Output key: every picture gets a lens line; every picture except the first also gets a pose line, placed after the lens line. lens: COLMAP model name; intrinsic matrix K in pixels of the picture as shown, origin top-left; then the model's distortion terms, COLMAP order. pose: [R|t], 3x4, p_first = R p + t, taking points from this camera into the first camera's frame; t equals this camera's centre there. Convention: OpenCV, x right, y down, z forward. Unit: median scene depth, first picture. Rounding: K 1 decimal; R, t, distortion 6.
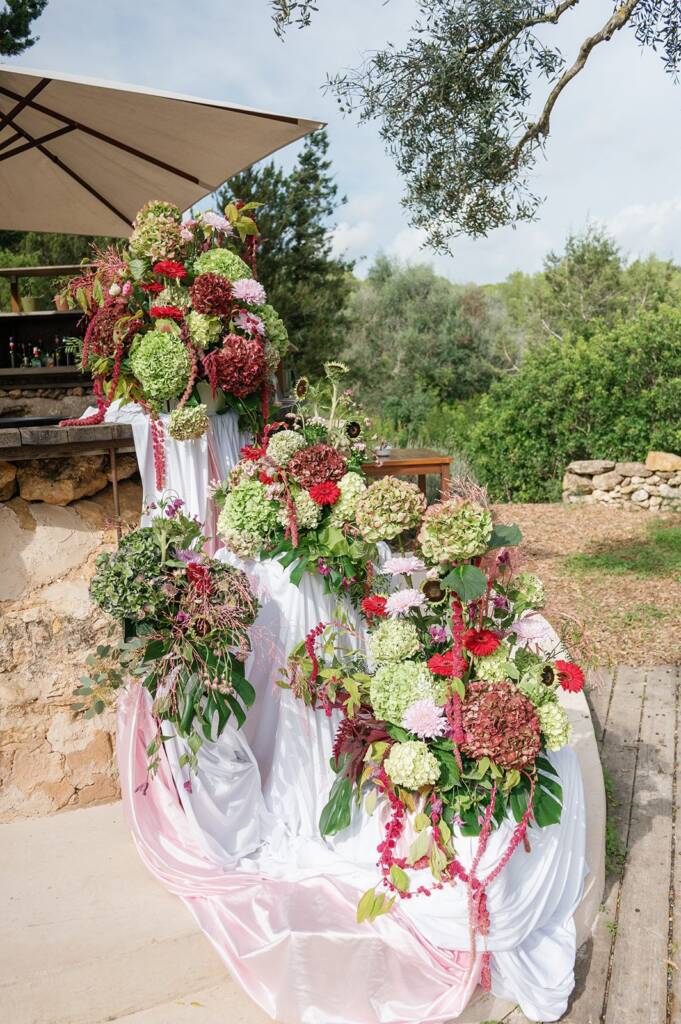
lens RADIAL K [[869.4, 0, 339.8], [0, 869.4, 511.3], [0, 0, 1]] dist [-0.008561, -0.000204]
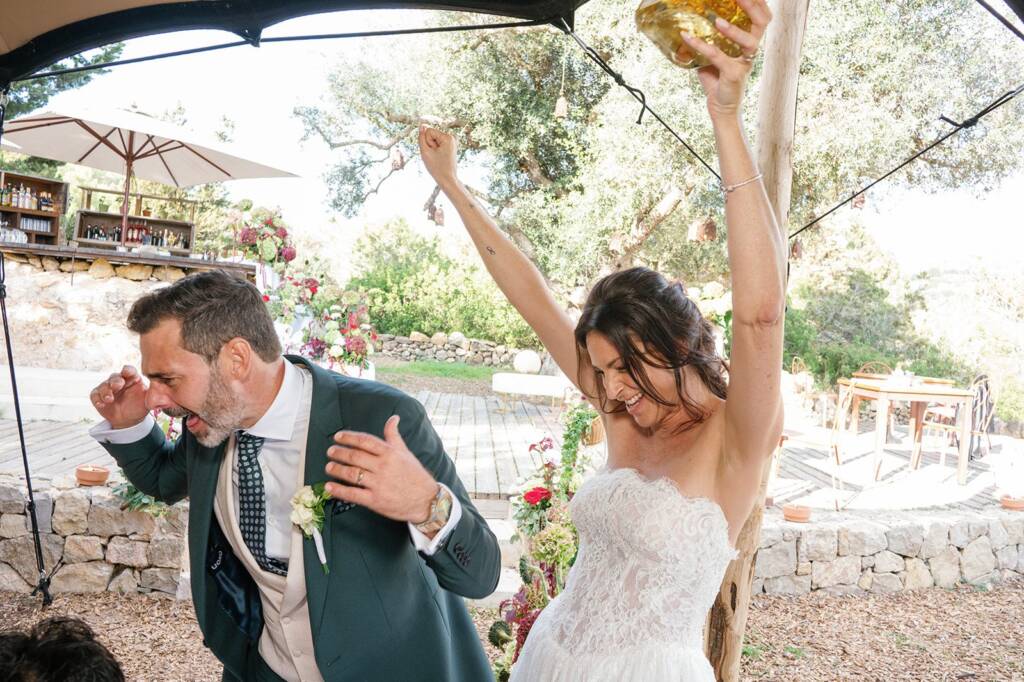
lens RADIAL K [[869.4, 0, 511.7], [0, 869.4, 341.0], [0, 0, 1]] dist [-0.008561, -0.000204]
pose [[0.906106, 0.113995, 0.407402, -0.261980], [-0.060903, 0.988130, -0.141033, 0.236870], [-0.418643, 0.102979, 0.902293, -0.952880]]
